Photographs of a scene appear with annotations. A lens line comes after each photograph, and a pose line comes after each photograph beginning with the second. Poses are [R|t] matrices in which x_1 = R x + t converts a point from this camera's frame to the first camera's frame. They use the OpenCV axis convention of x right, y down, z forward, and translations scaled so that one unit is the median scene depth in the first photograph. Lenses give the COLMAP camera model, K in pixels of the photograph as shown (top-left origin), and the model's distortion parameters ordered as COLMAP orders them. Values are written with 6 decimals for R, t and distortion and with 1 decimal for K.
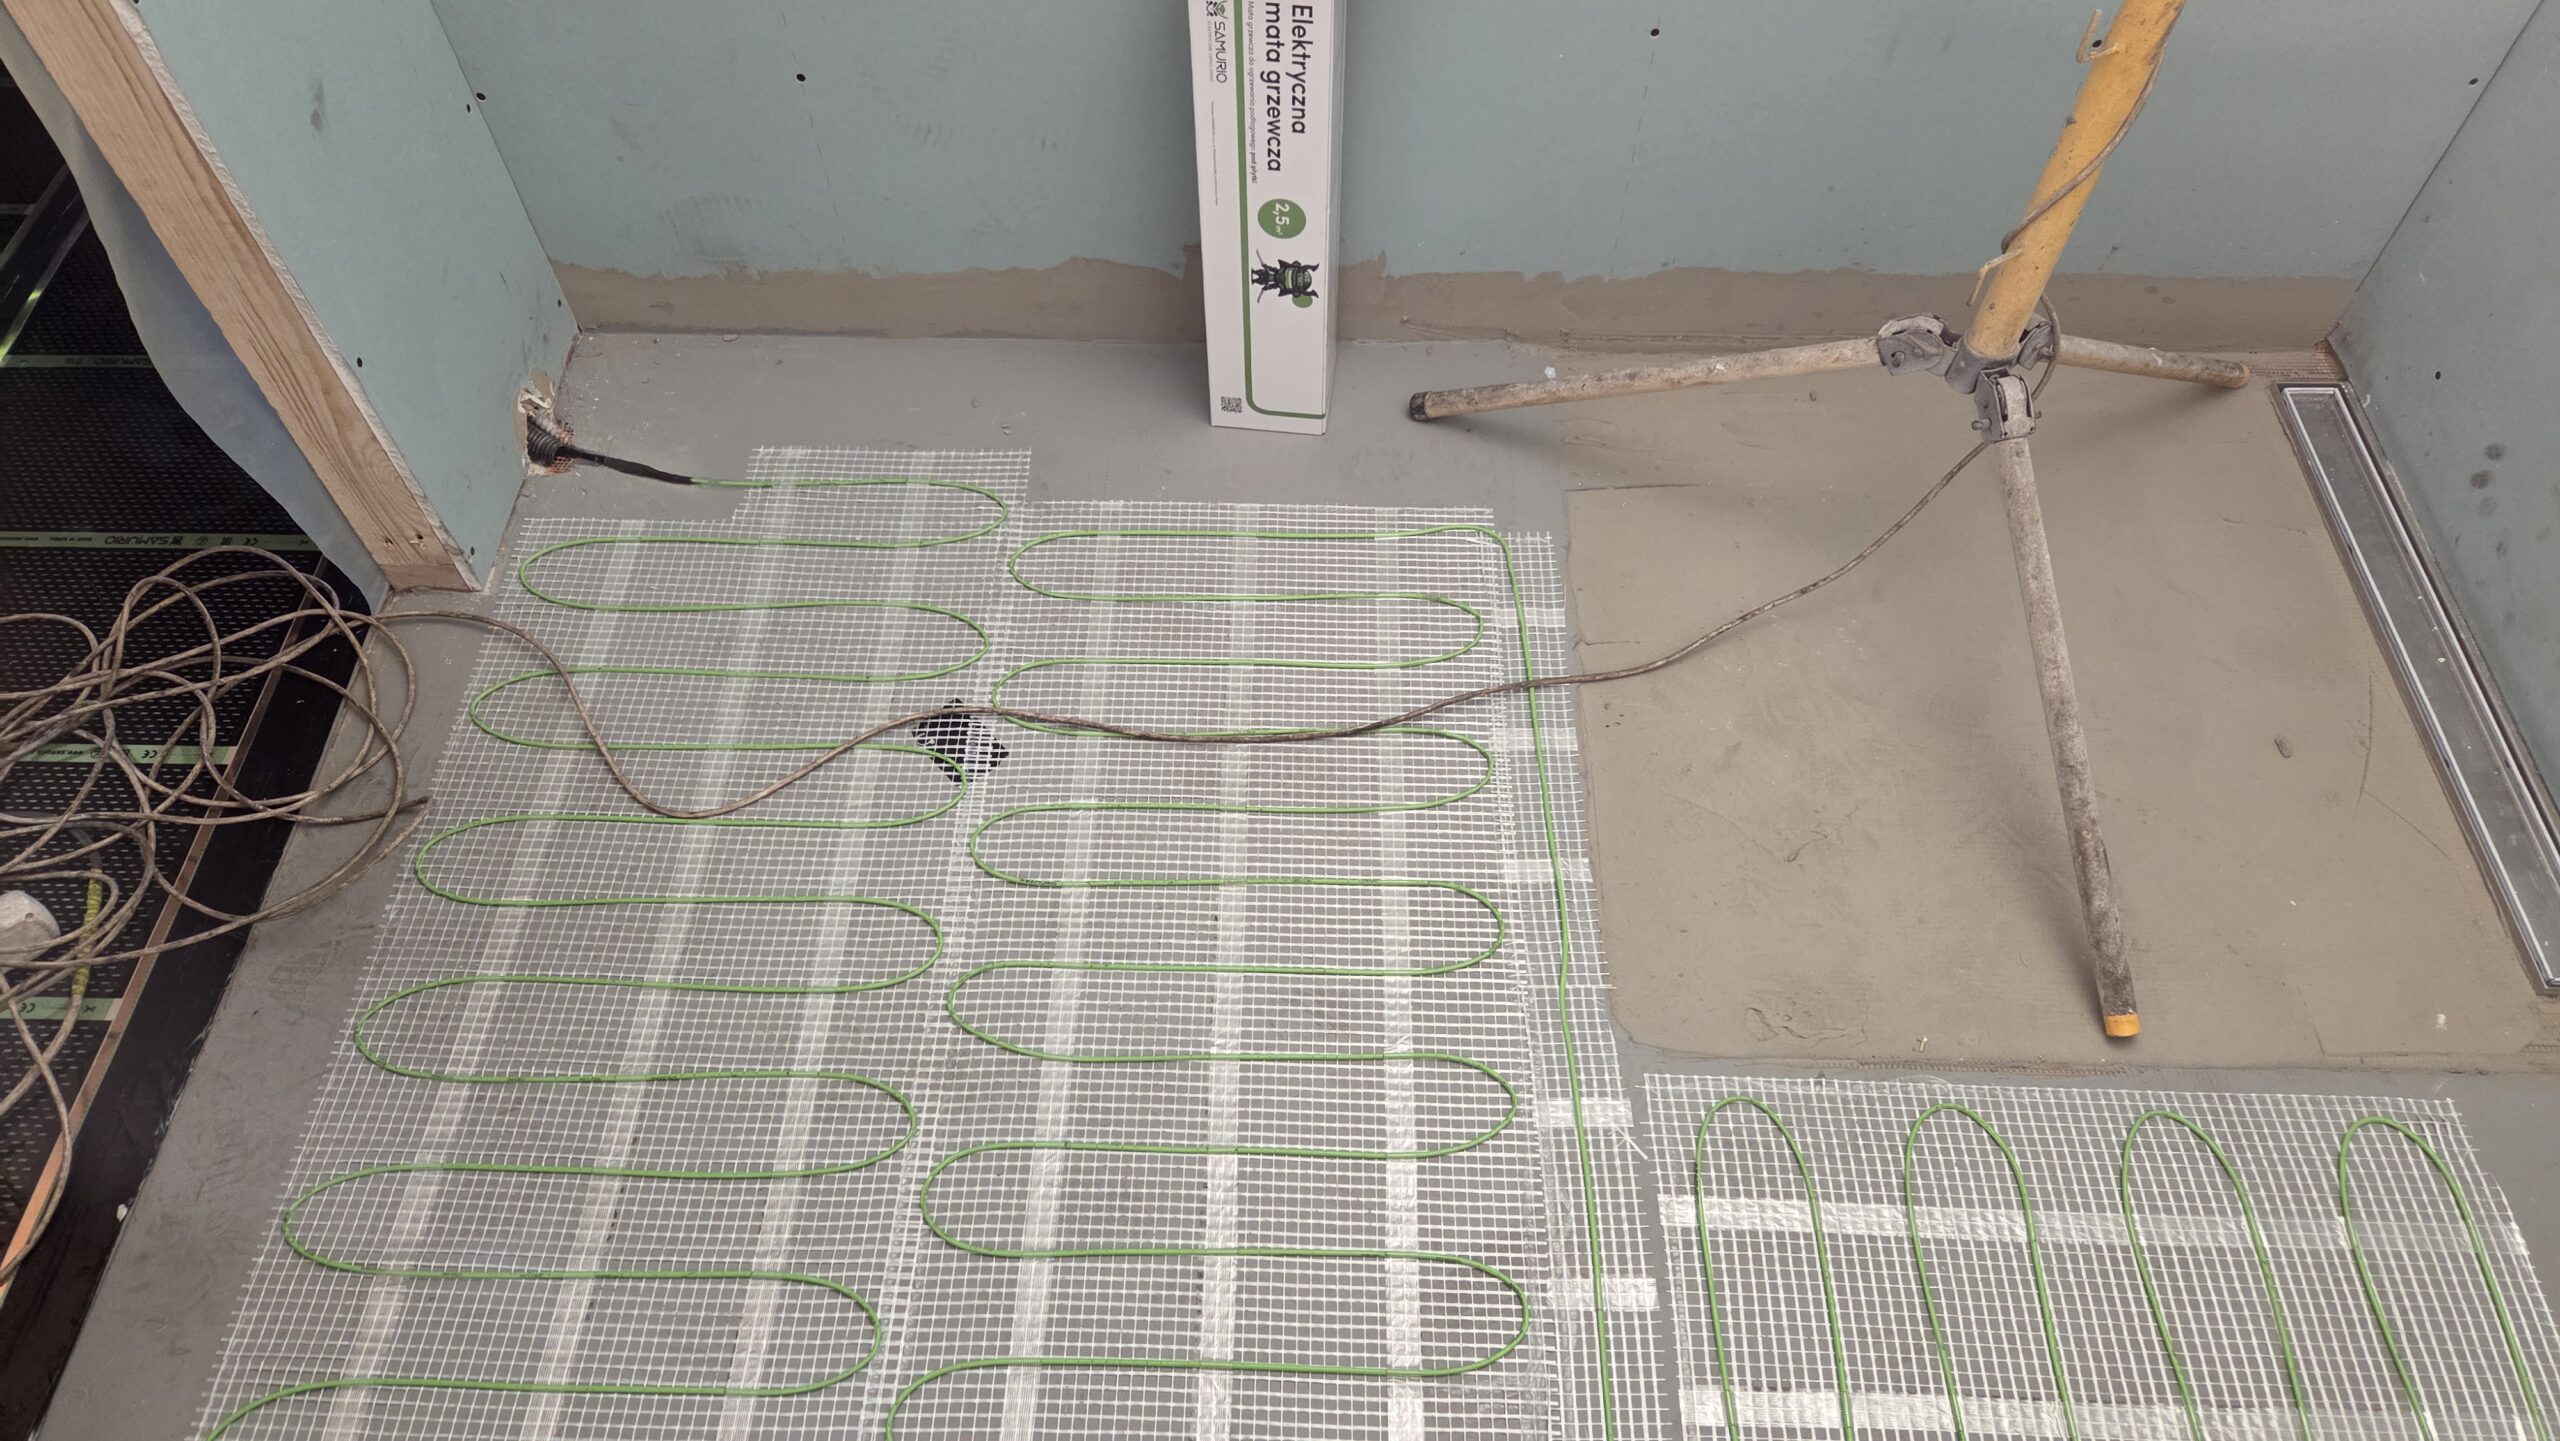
lens RADIAL K [[1650.4, 0, 1287.6], [0, 1650.4, 746.5], [0, 0, 1]] dist [0.000795, -0.000224]
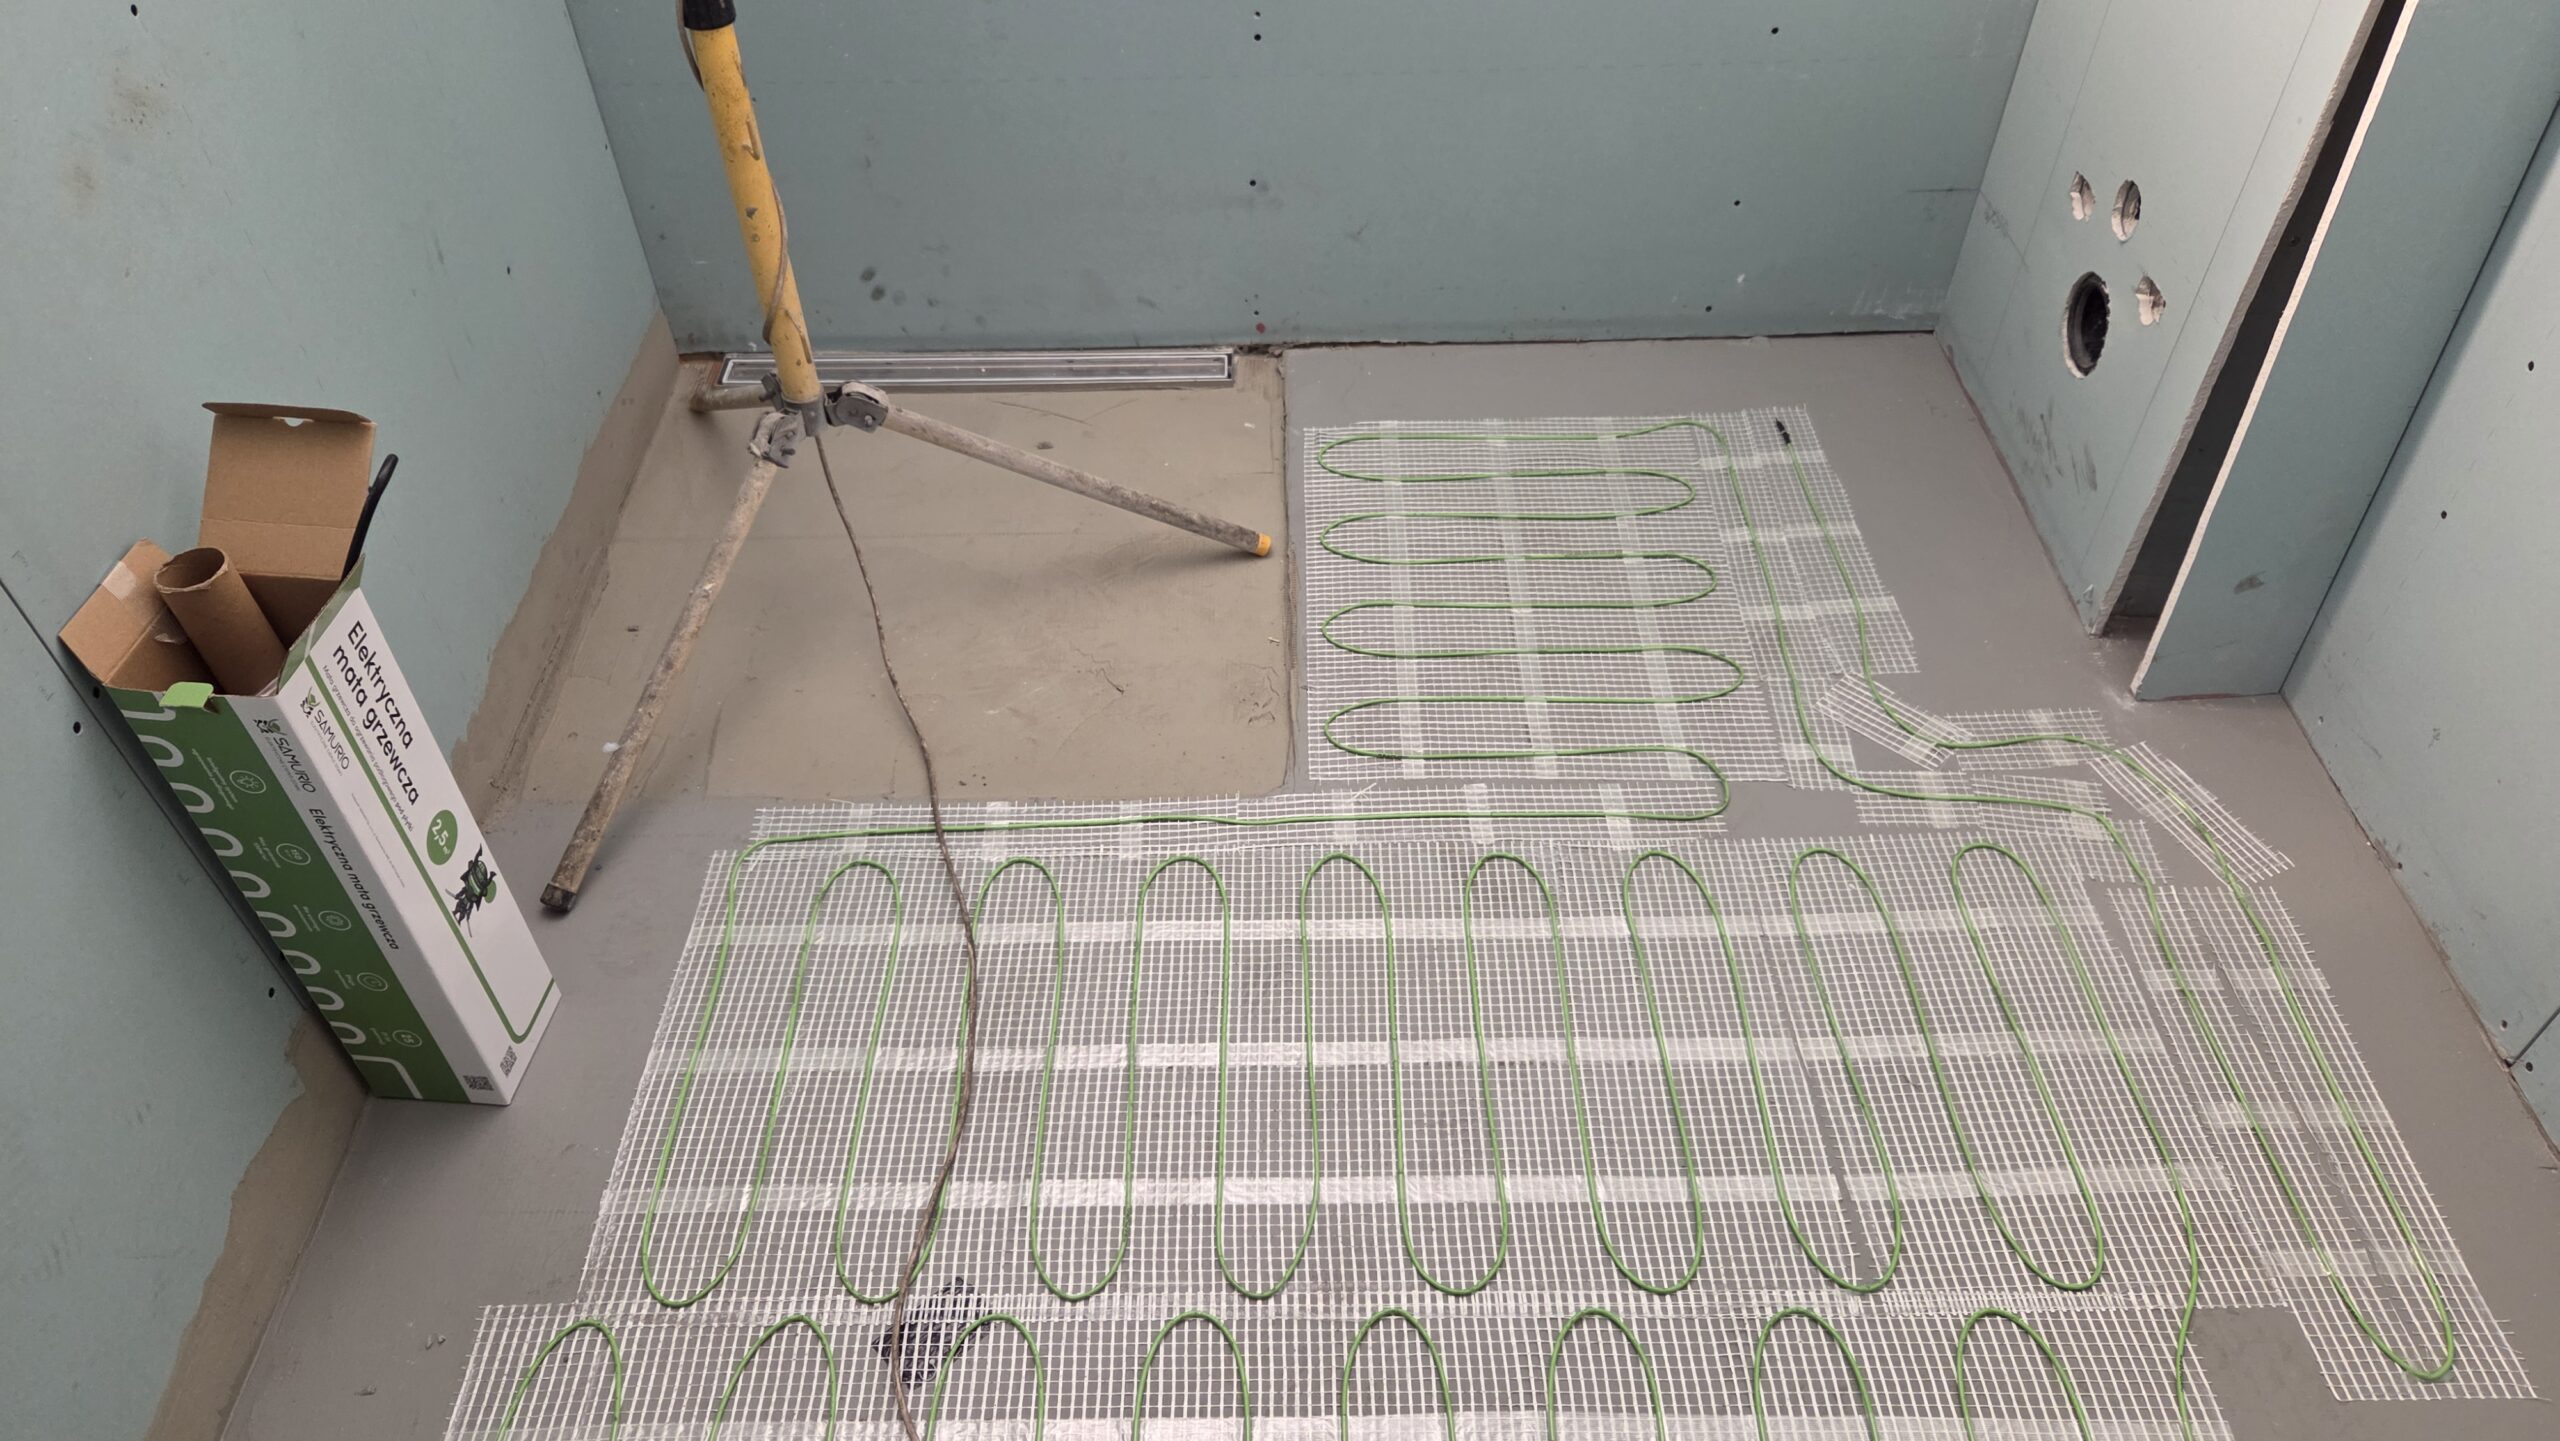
lens RADIAL K [[1734.8, 0, 1280.0], [0, 1734.8, 720.5], [0, 0, 1]] dist [-0.024323, -0.001670]
pose [[-0.047176, -0.685814, 0.726246, -0.652370], [0.824235, 0.383993, 0.416157, -0.358163], [-0.564280, 0.618230, 0.547157, 0.202854]]
